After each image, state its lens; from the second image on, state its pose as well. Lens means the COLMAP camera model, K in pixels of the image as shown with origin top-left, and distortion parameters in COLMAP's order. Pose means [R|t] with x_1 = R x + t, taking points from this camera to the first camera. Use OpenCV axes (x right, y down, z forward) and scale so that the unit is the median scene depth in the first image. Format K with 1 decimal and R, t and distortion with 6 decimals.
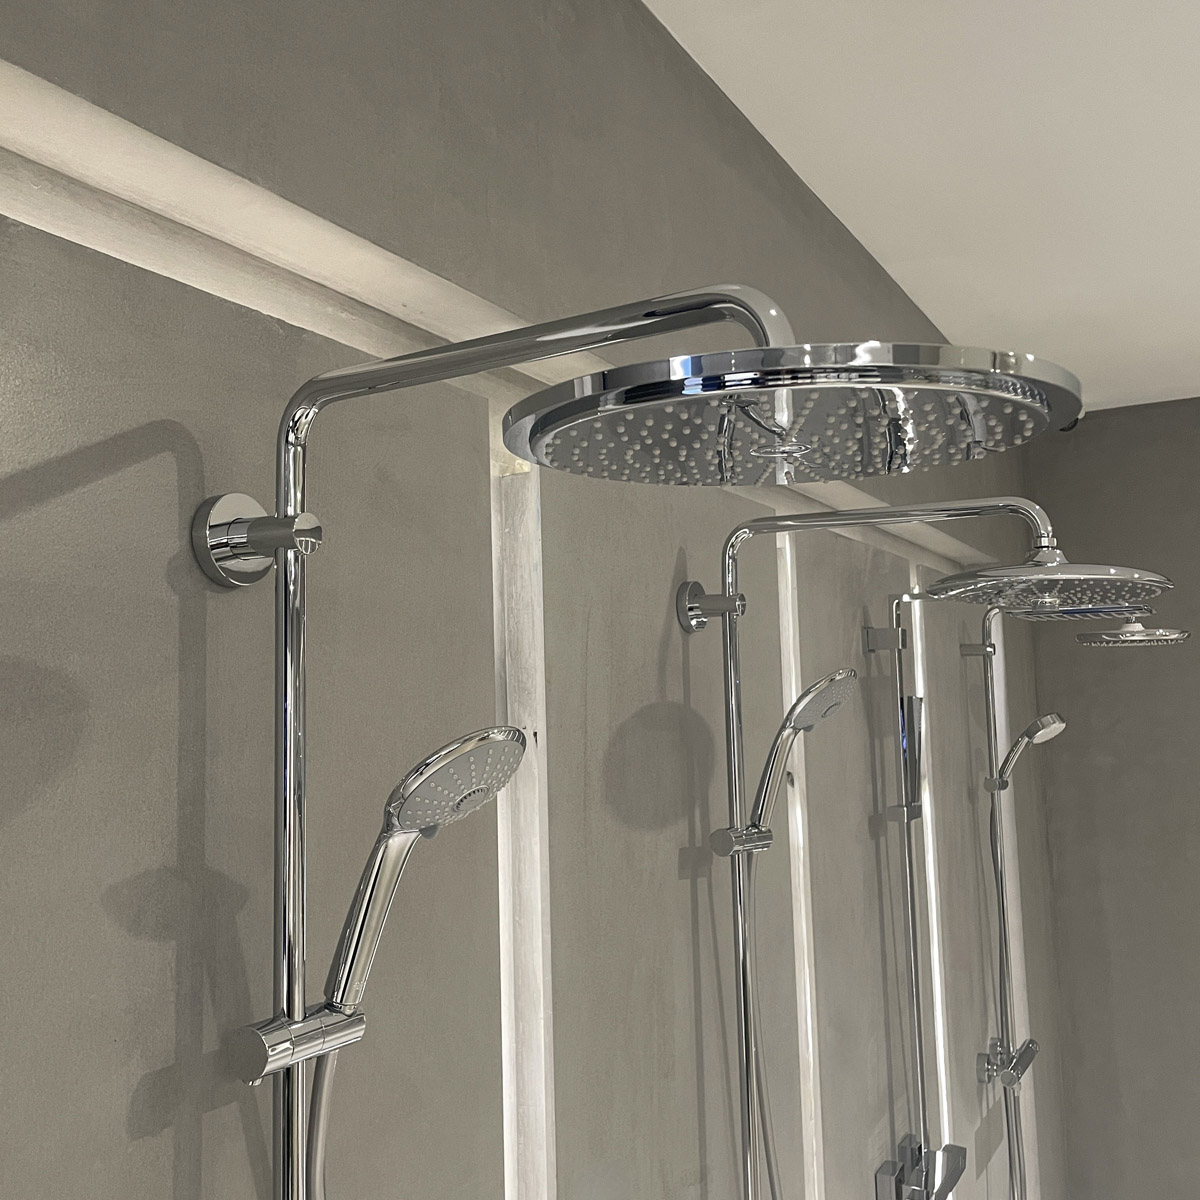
lens RADIAL K [[1207.9, 0, 600.0], [0, 1207.9, 600.0], [0, 0, 1]] dist [0.104942, -0.170515]
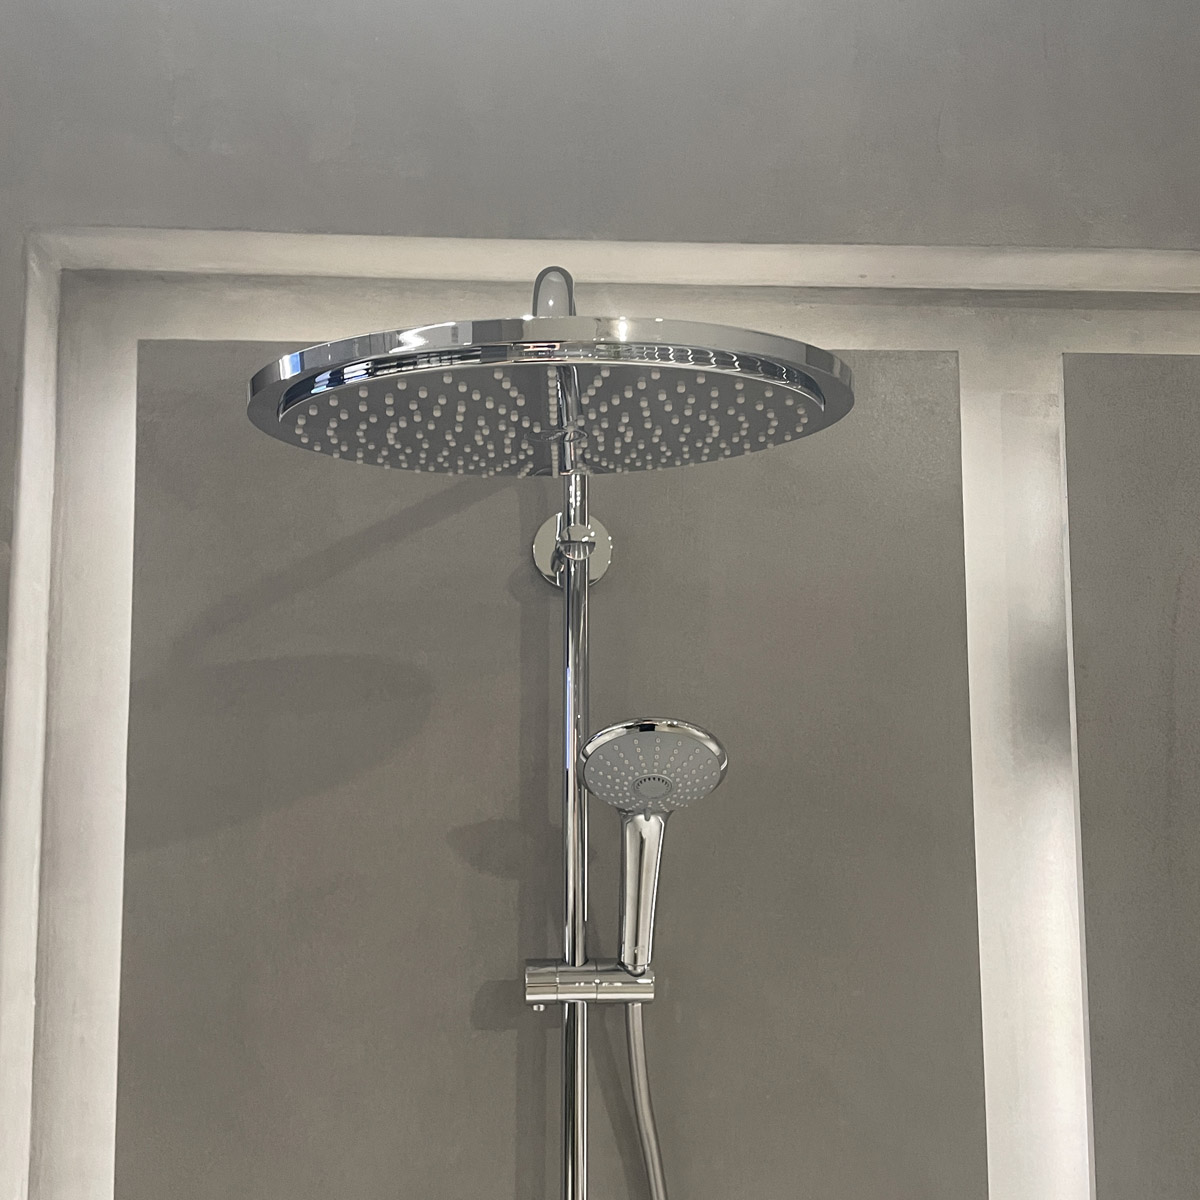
lens RADIAL K [[1180.2, 0, 595.2], [0, 1180.2, 597.1], [0, 0, 1]] dist [0.110465, -0.175396]
pose [[0.550306, -0.048809, -0.833535, 0.683997], [0.067456, 0.997626, -0.013883, 0.013741], [0.832234, -0.048587, 0.552292, 0.397991]]
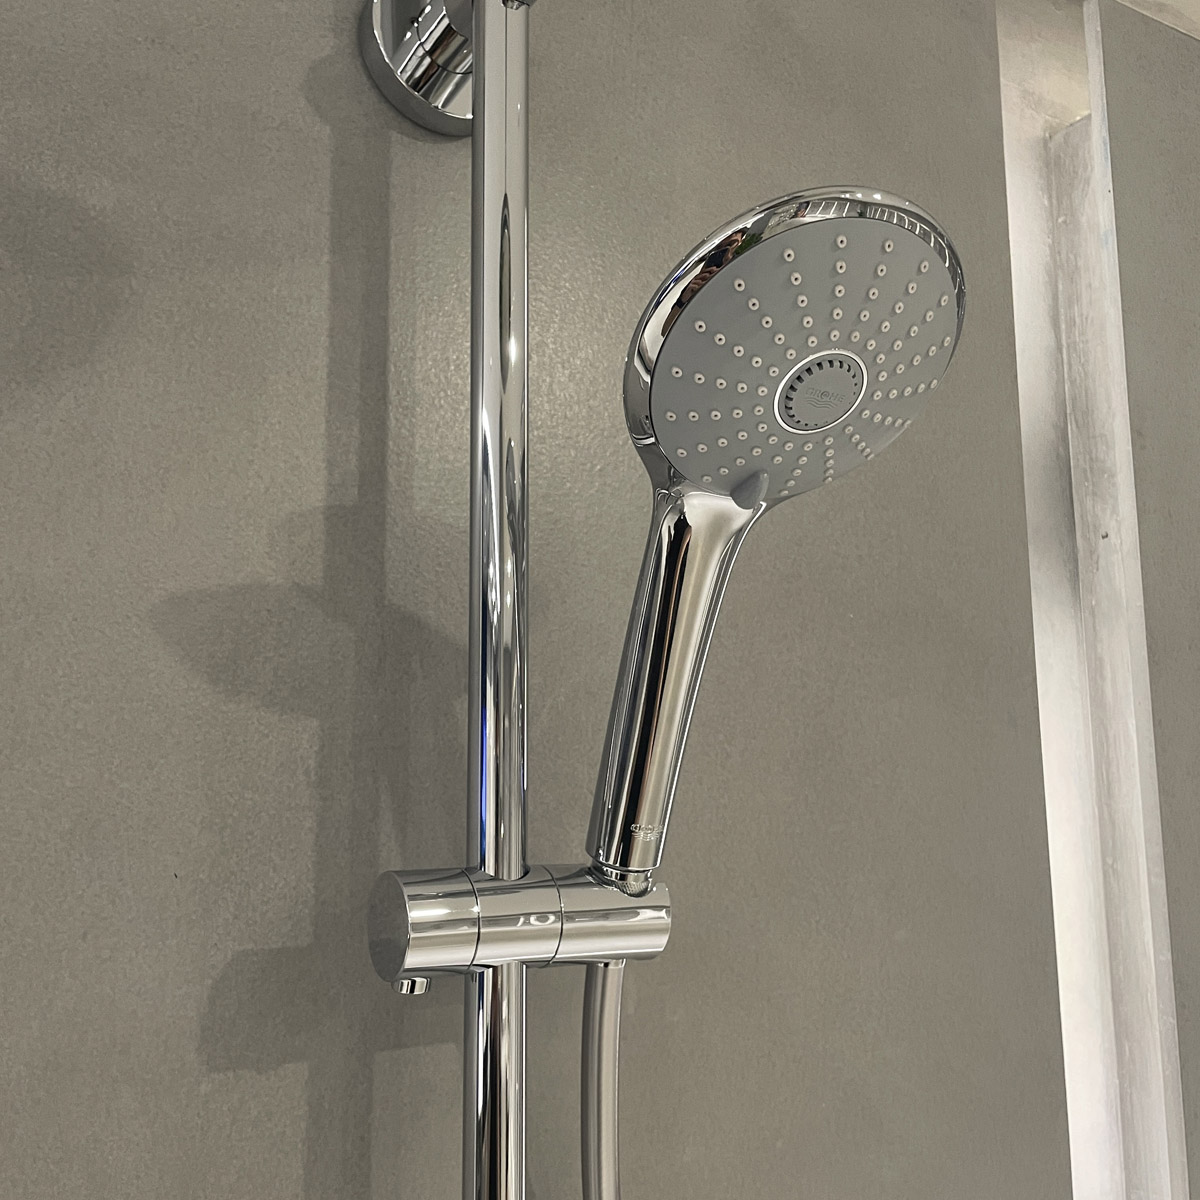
lens RADIAL K [[1218.3, 0, 594.5], [0, 1218.3, 605.9], [0, 0, 1]] dist [0.087384, -0.135822]
pose [[0.860628, -0.054956, -0.506261, 0.037688], [0.034717, 0.998179, -0.049336, 0.248256], [0.508050, 0.024884, 0.860968, 0.567138]]
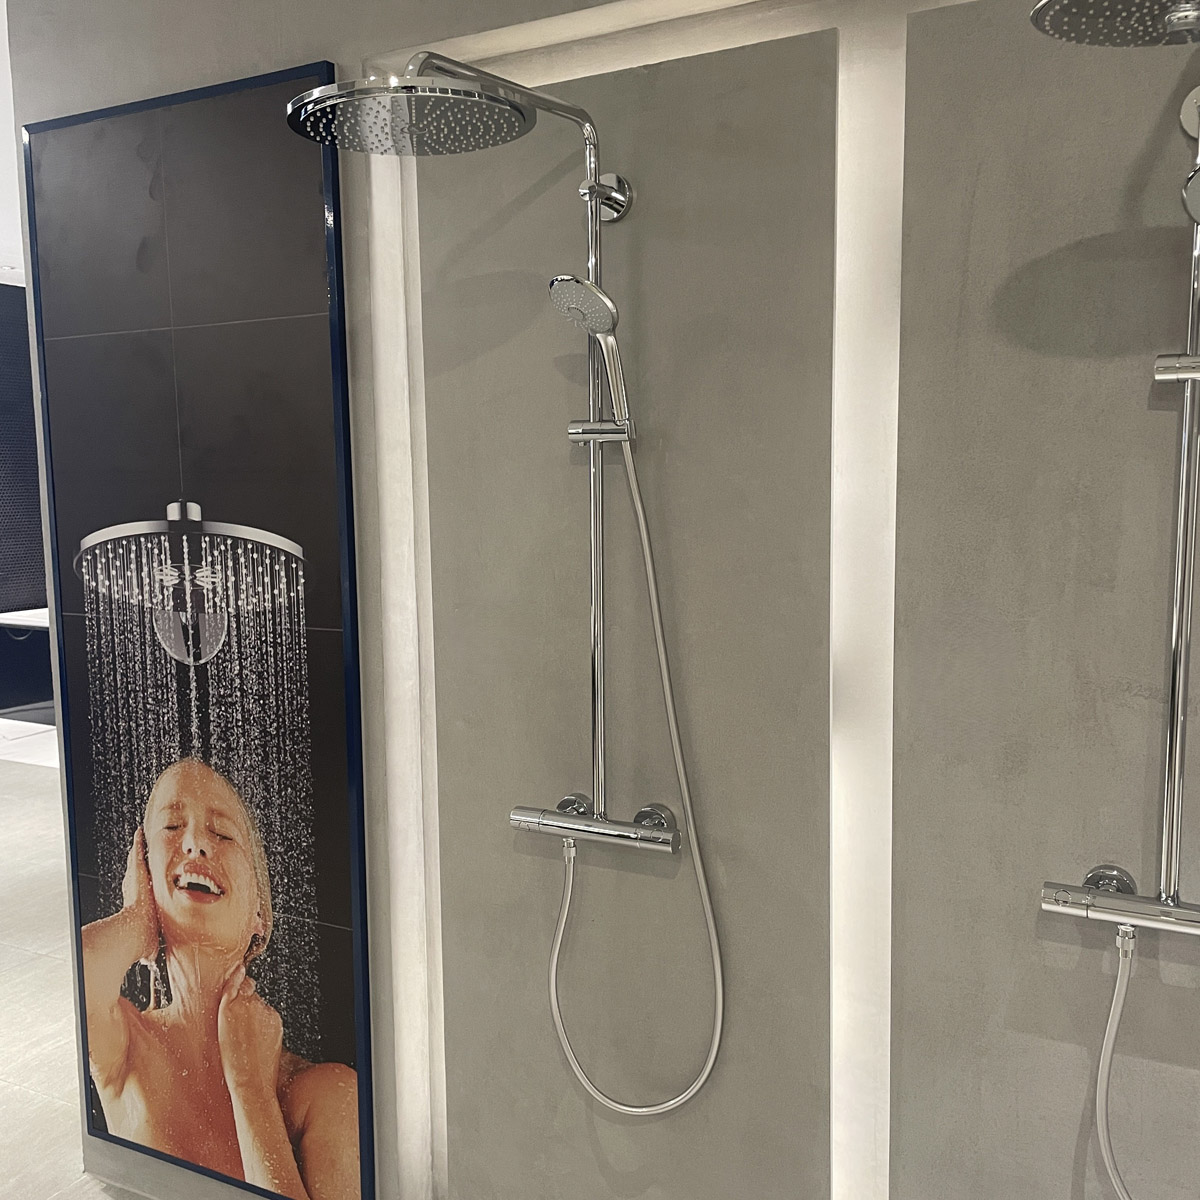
lens RADIAL K [[1188.4, 0, 604.7], [0, 1188.4, 598.2], [0, 0, 1]] dist [0.090092, -0.109057]
pose [[0.011571, 0.132806, -0.991075, 1.855554], [0.103539, 0.985654, 0.133289, 0.358185], [0.994558, -0.104157, -0.002346, 0.952871]]
